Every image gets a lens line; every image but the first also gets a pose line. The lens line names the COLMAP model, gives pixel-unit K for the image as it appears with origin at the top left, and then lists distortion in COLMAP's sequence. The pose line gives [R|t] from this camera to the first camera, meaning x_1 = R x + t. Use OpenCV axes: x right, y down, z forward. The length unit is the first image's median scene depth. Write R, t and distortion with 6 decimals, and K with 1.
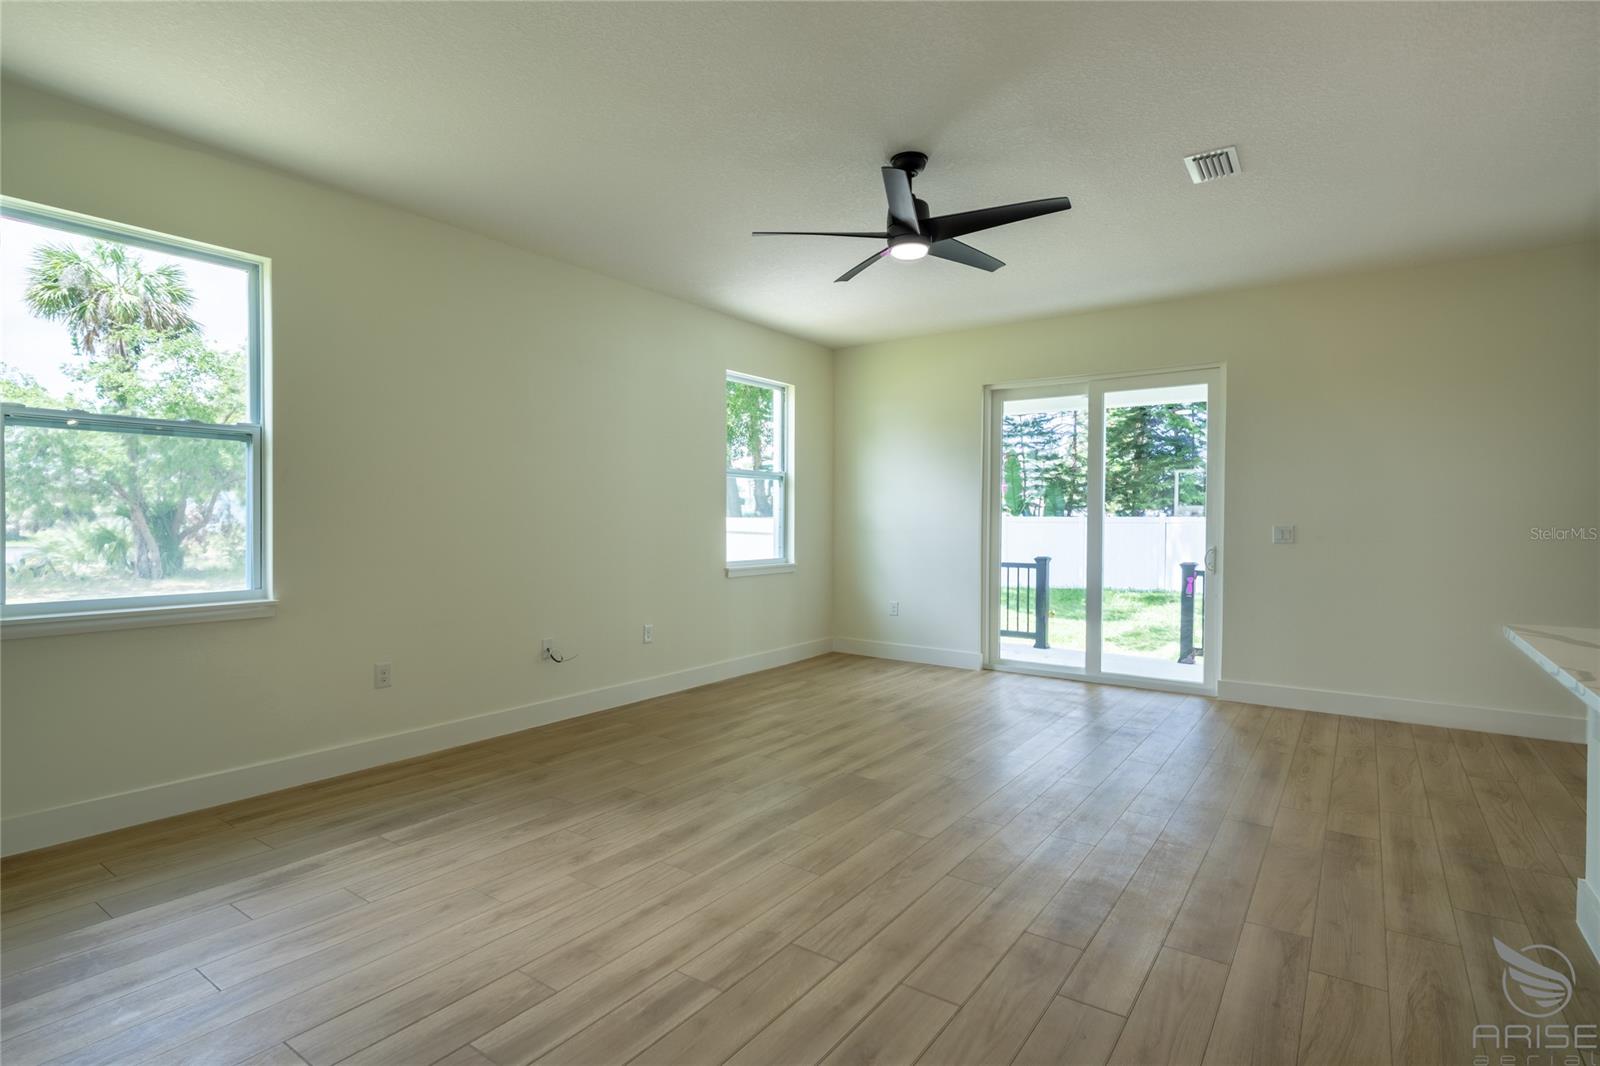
lens RADIAL K [[759.9, 0, 799.2], [0, 759.9, 528.7], [0, 0, 1]] dist [0.000405, 0.000065]
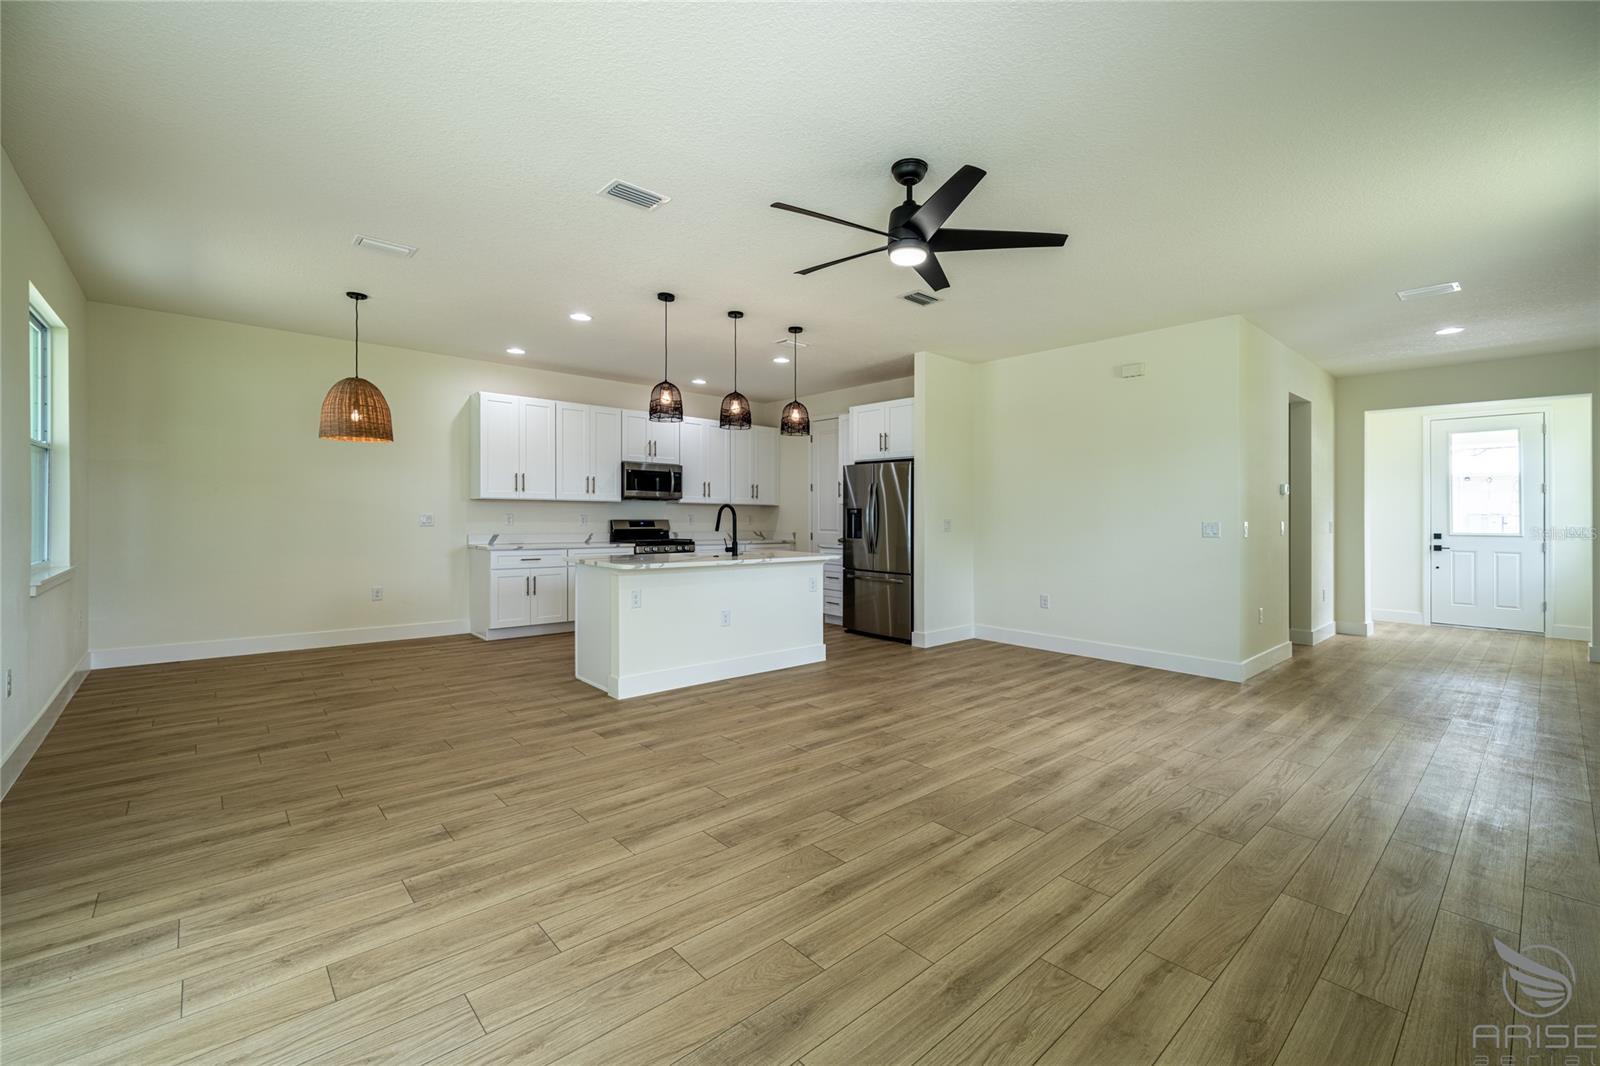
lens RADIAL K [[658.3, 0, 798.6], [0, 658.3, 524.2], [0, 0, 1]] dist [-0.001855, -0.000218]
pose [[-0.976449, -0.016335, 0.215131, 0.110203], [-0.011173, 0.999620, 0.025189, -0.023447], [-0.215461, 0.022192, -0.976260, 2.115406]]
